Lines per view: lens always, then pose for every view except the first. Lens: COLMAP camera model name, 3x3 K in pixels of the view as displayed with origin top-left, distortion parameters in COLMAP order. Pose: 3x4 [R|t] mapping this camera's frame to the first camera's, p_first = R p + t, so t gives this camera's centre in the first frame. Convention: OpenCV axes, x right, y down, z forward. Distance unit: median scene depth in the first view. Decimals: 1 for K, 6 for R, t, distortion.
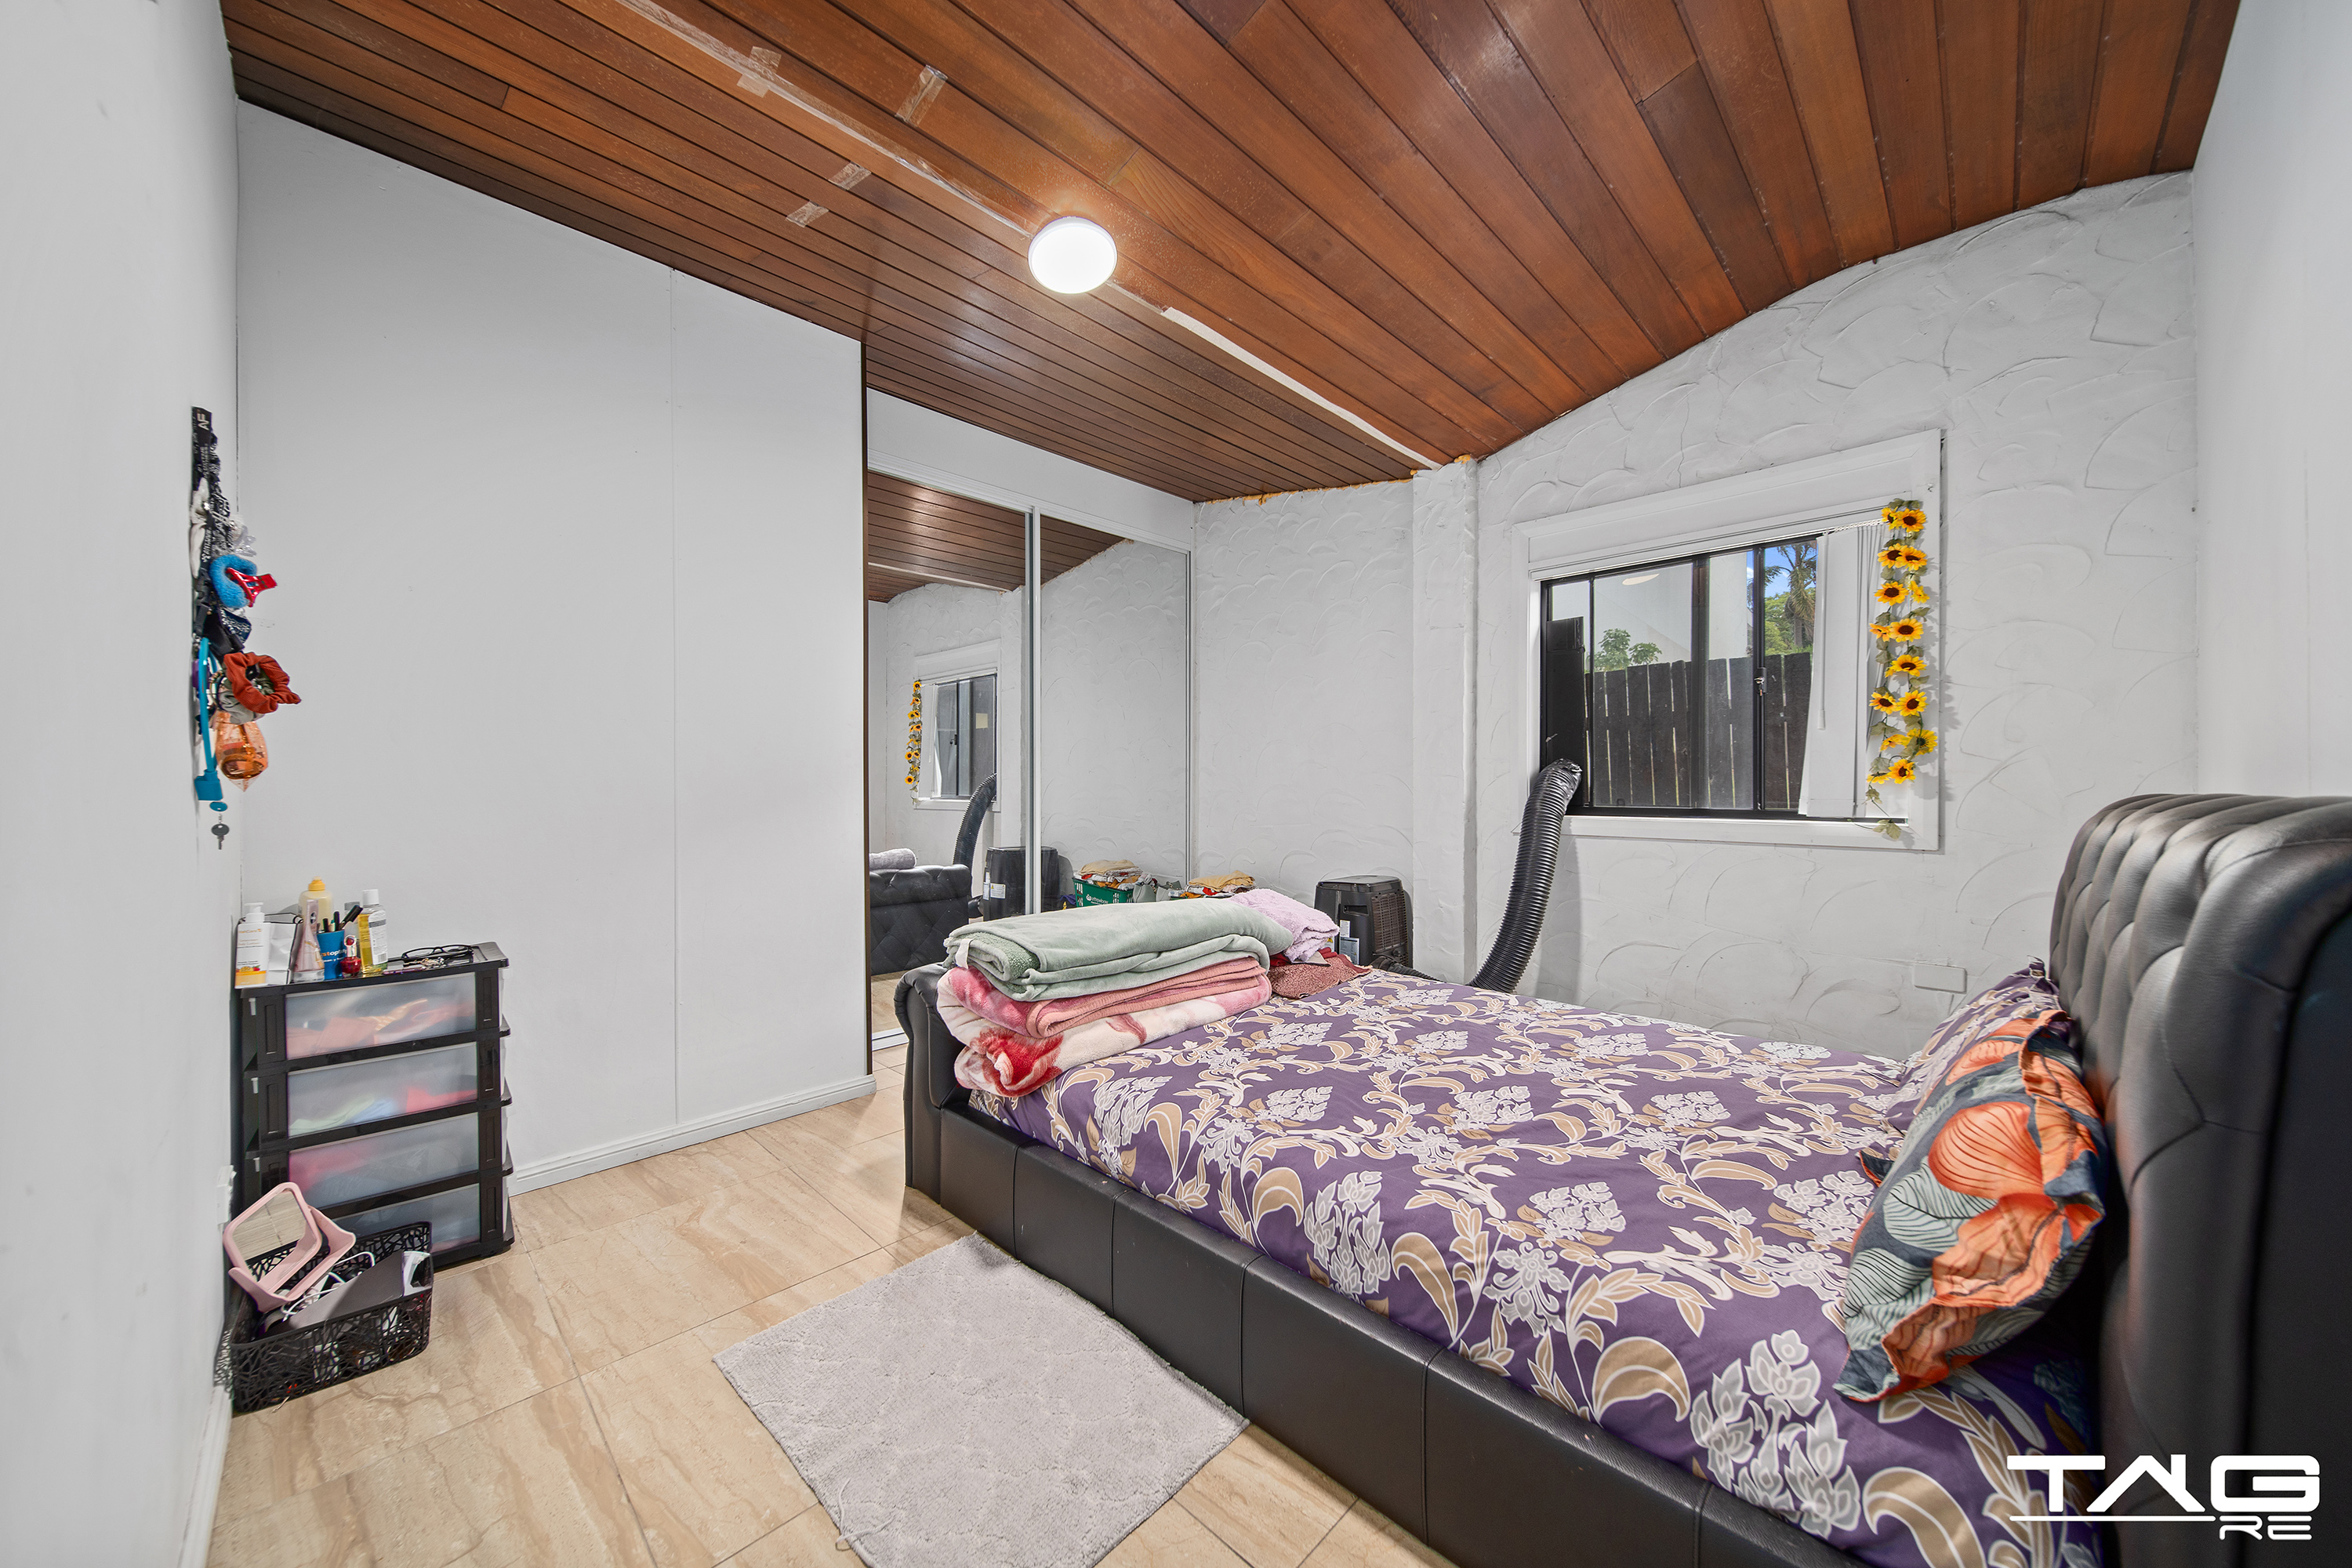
lens RADIAL K [[837.6, 0, 1174.7], [0, 837.6, 784.7], [0, 0, 1]] dist [-0.004094, -0.000629]
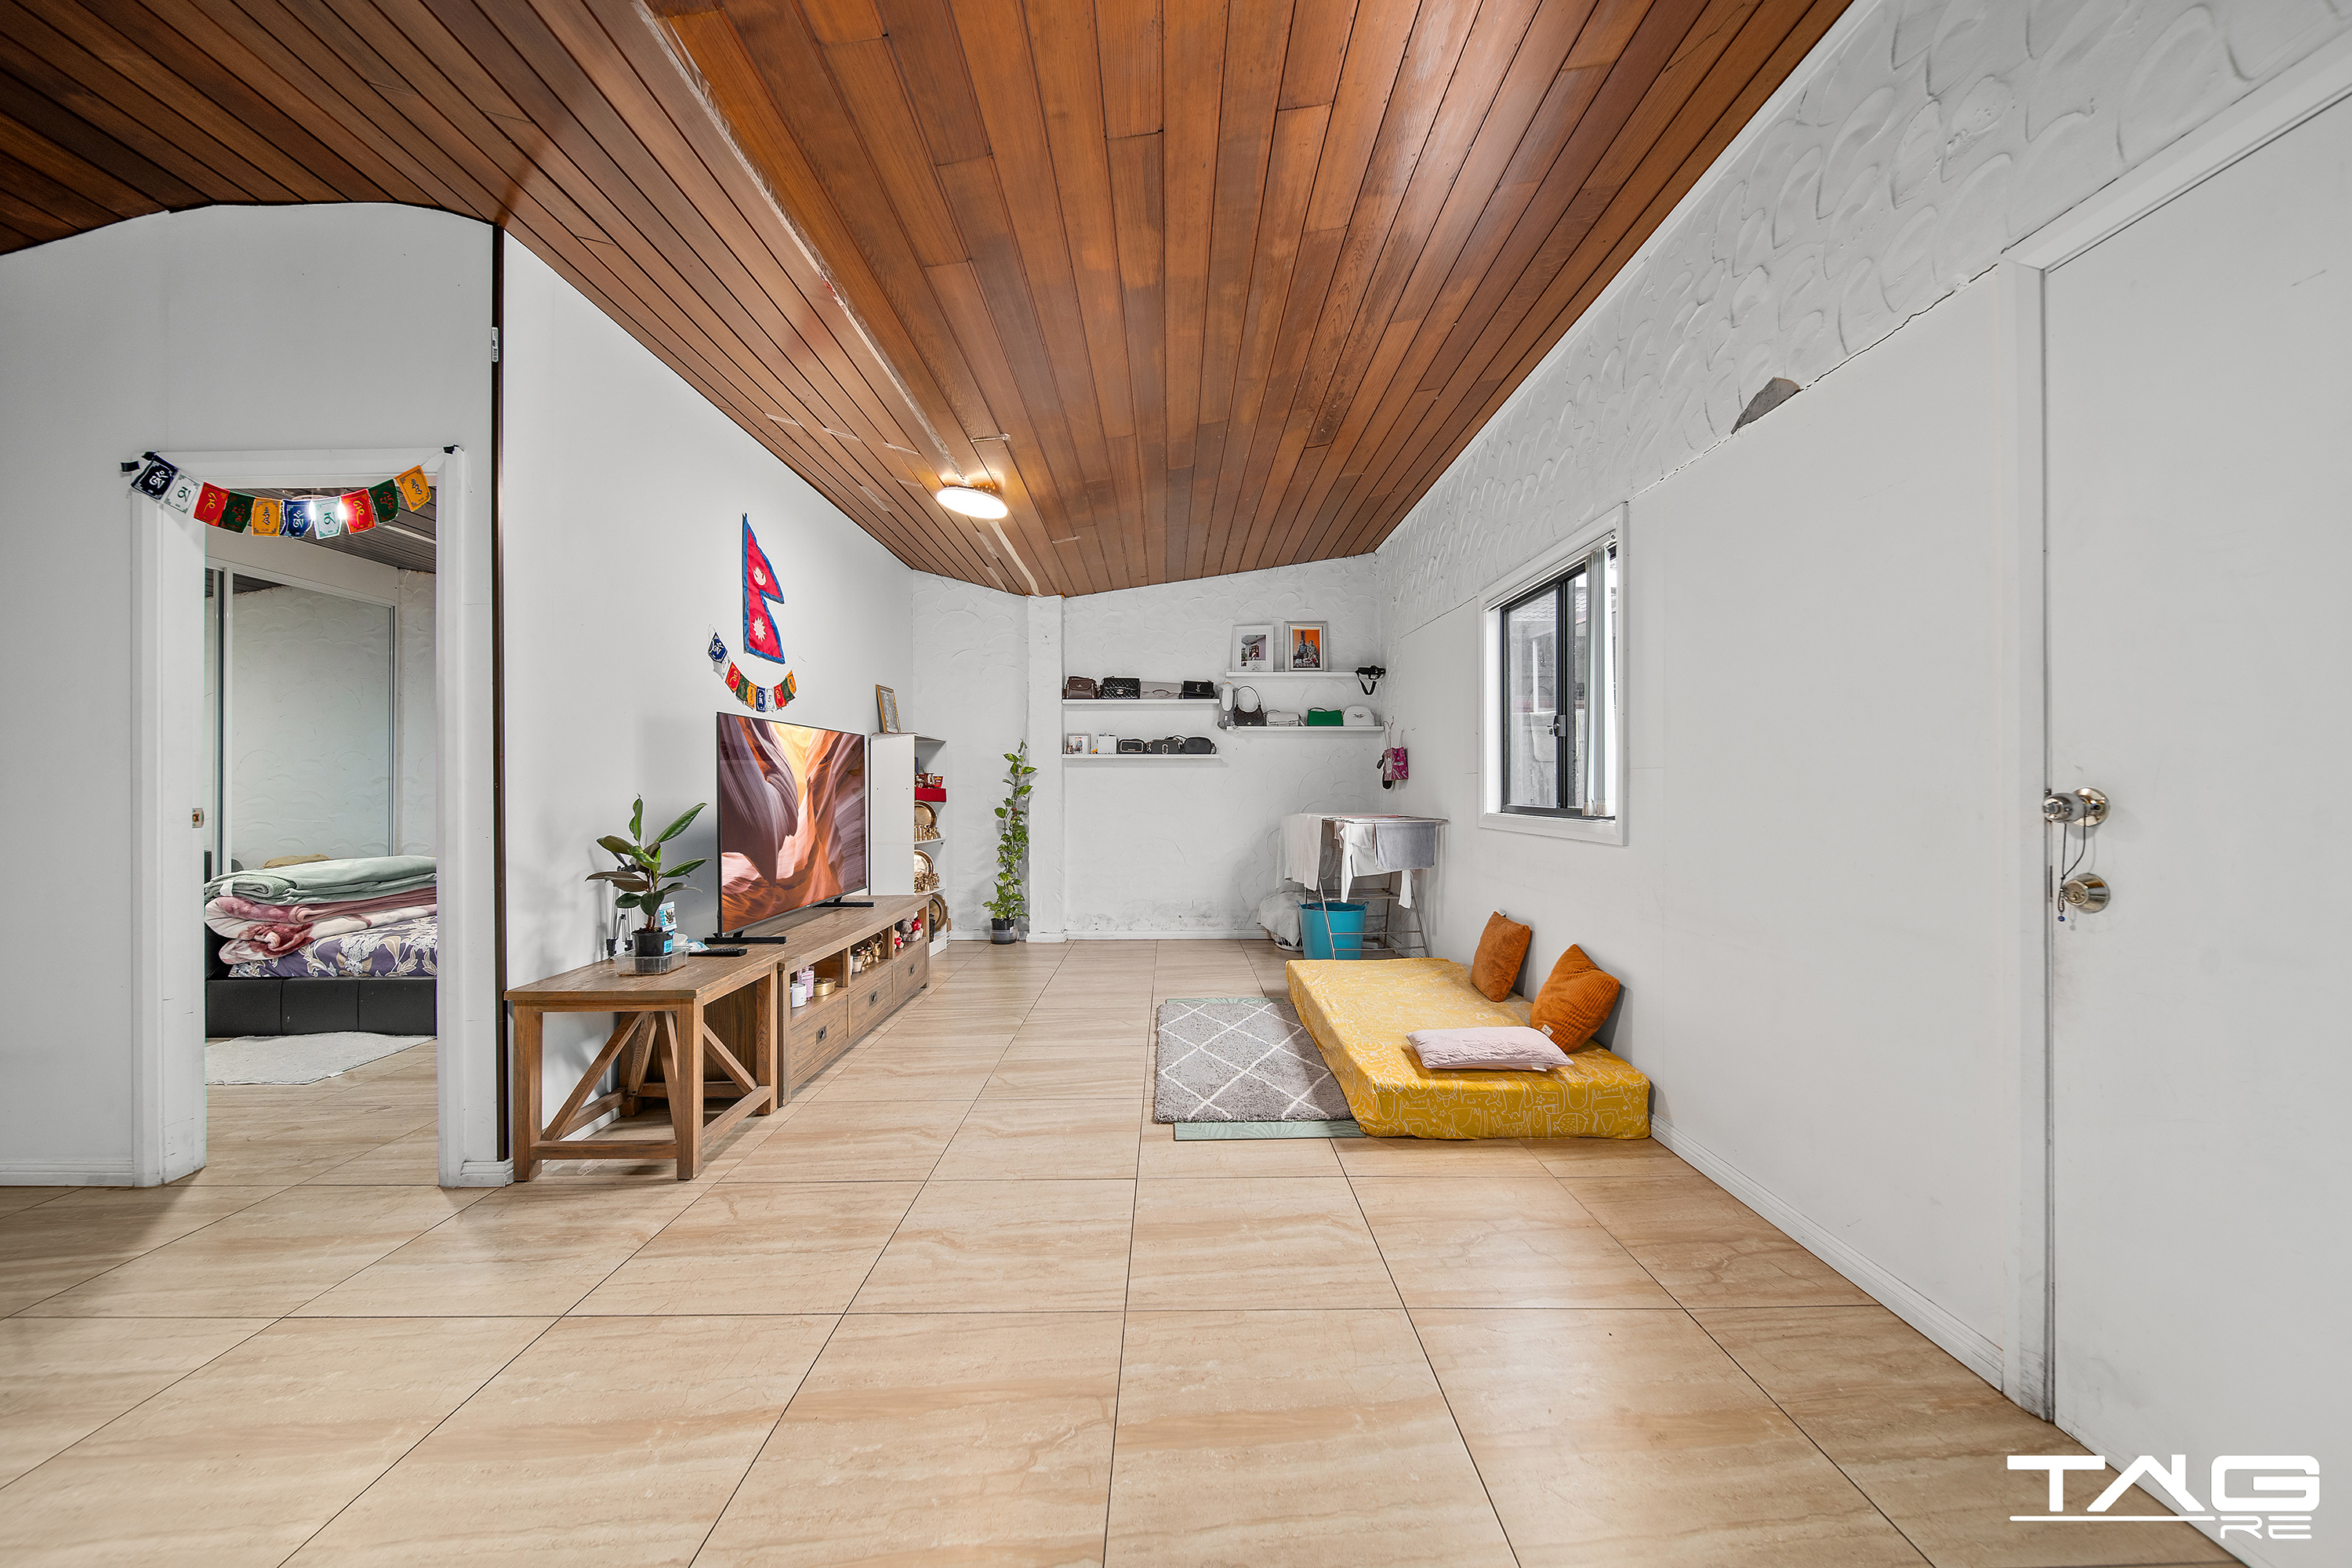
lens RADIAL K [[837.6, 0, 1182.7], [0, 837.6, 775.9], [0, 0, 1]] dist [-0.004094, -0.000629]
pose [[0.703526, 0.004489, 0.710656, -0.091794], [0.005120, 0.999922, -0.011385, -0.002225], [-0.710651, 0.011648, 0.703448, -1.769993]]
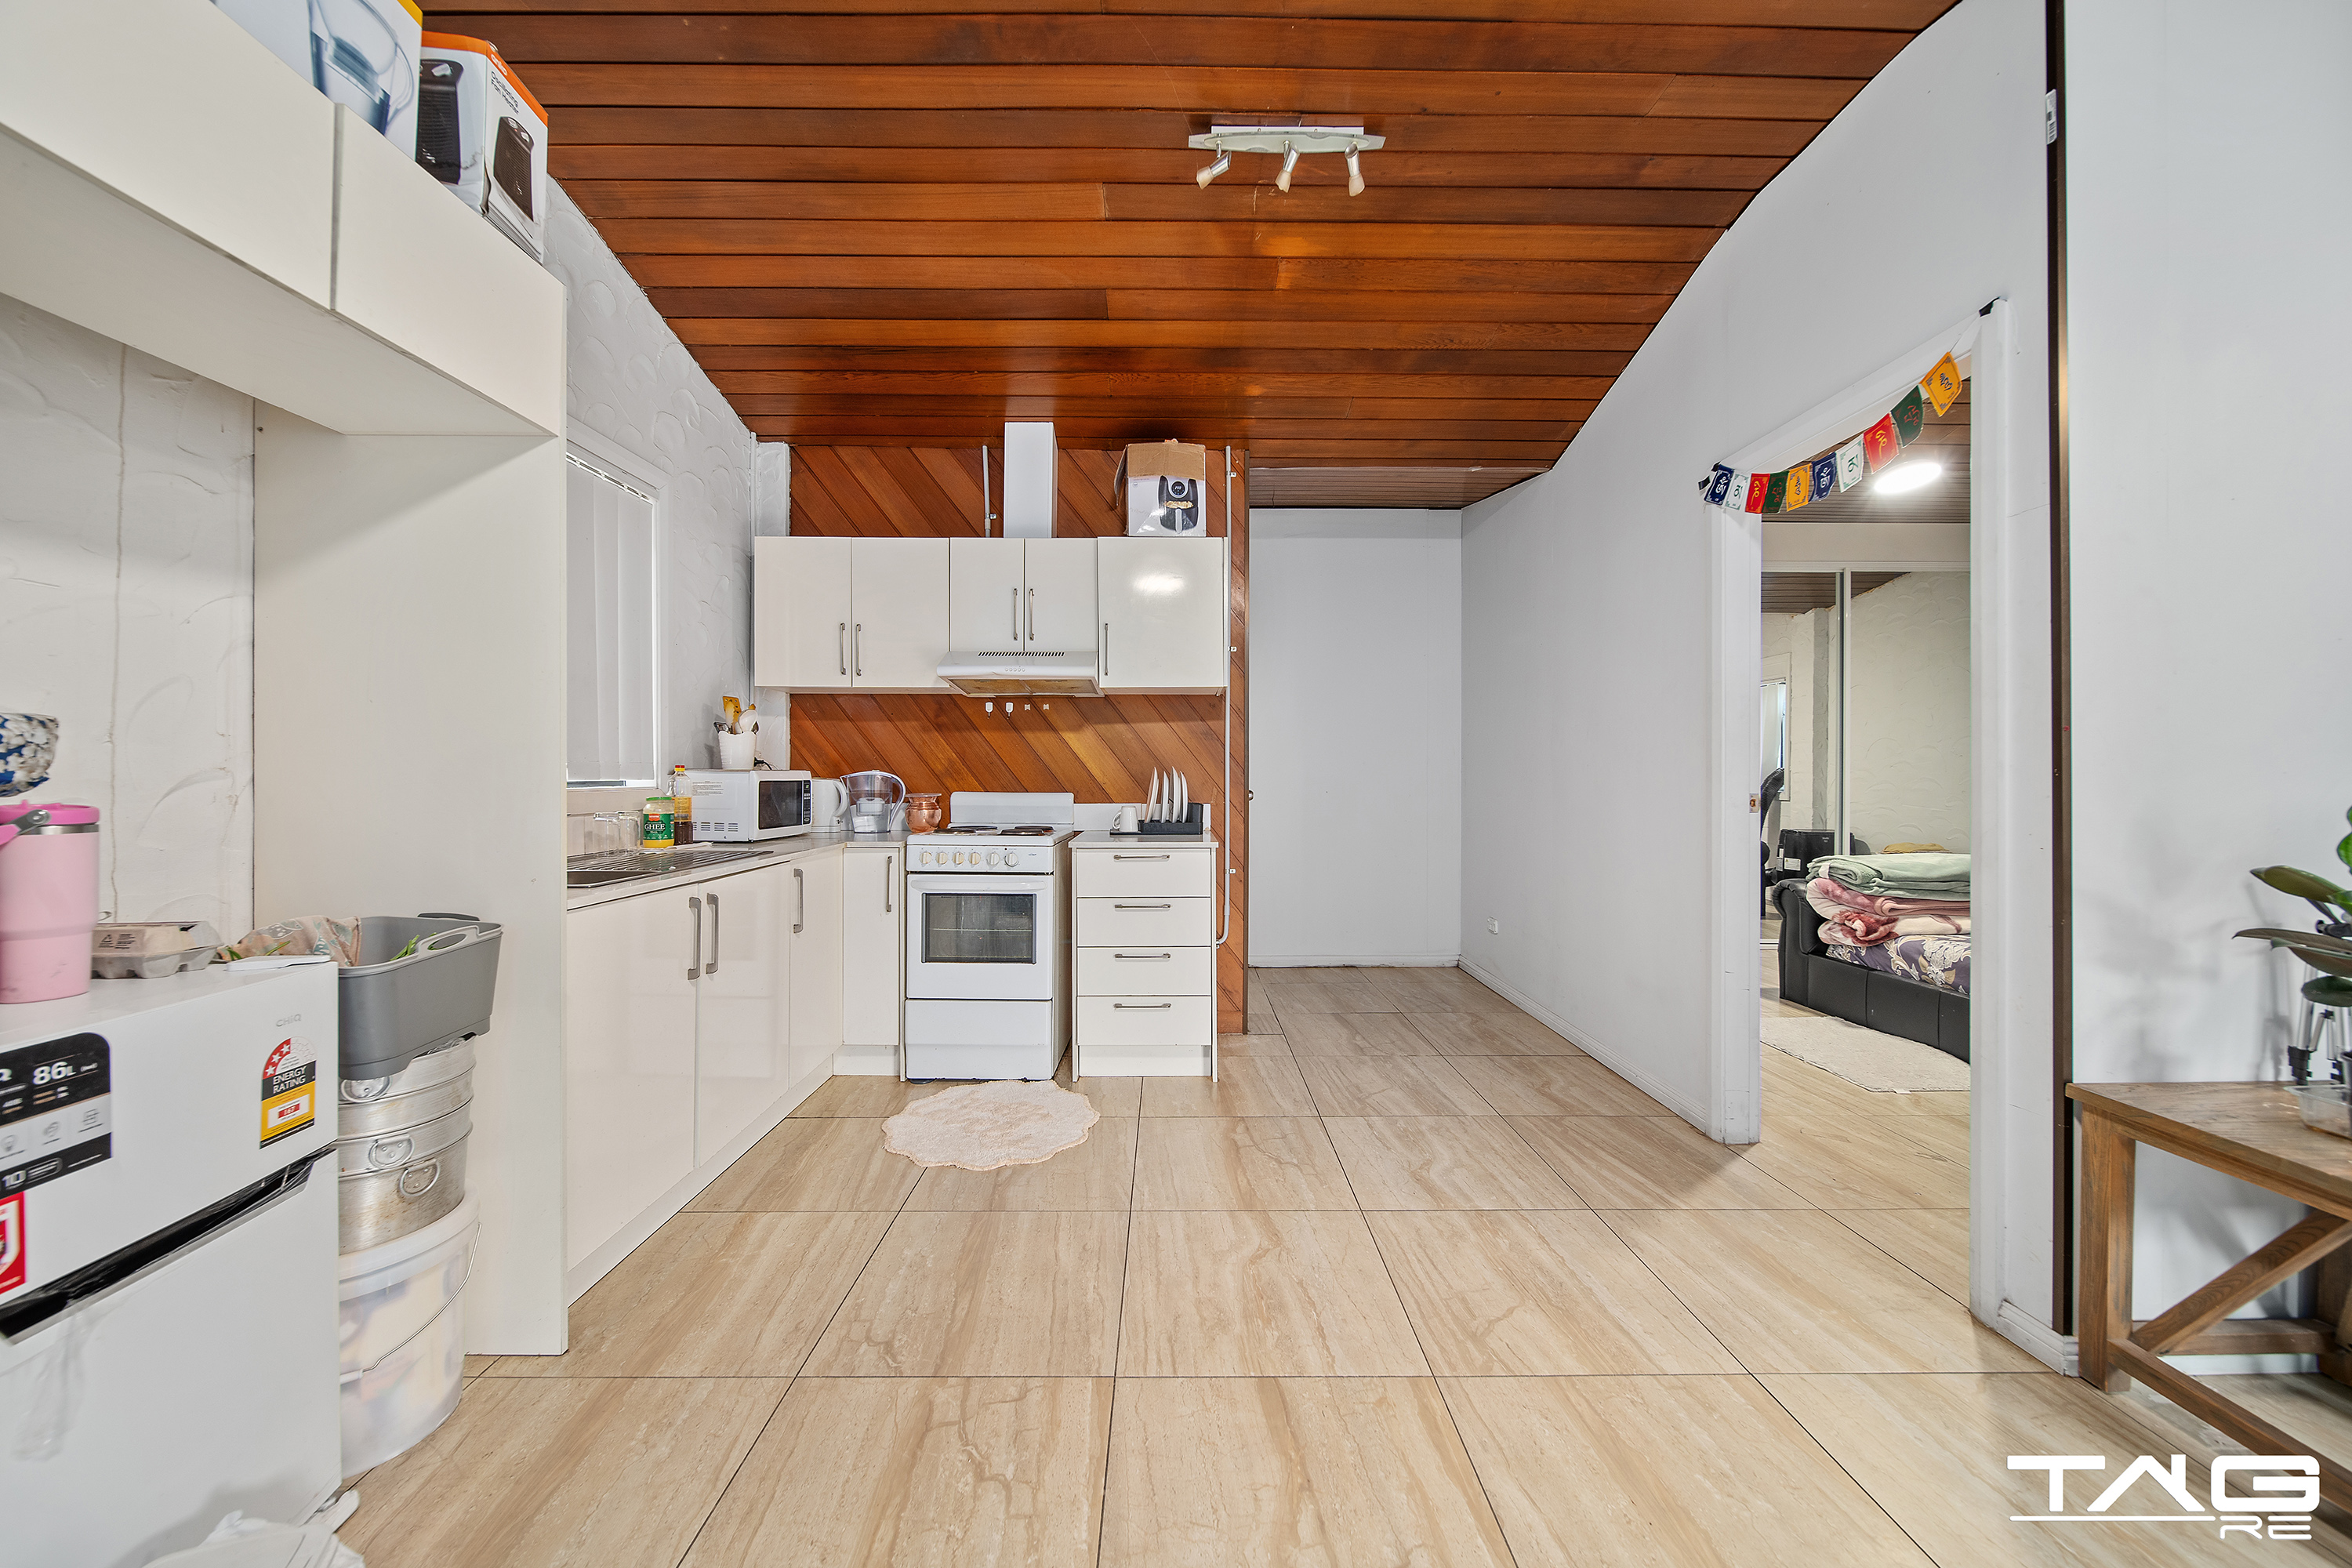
lens RADIAL K [[837.6, 0, 1166.3], [0, 837.6, 776.8], [0, 0, 1]] dist [-0.004094, -0.000629]
pose [[0.704487, 0.004962, -0.709700, 0.029869], [-0.003959, 0.999987, 0.003062, -0.002261], [0.709706, 0.000652, 0.704497, -1.408397]]
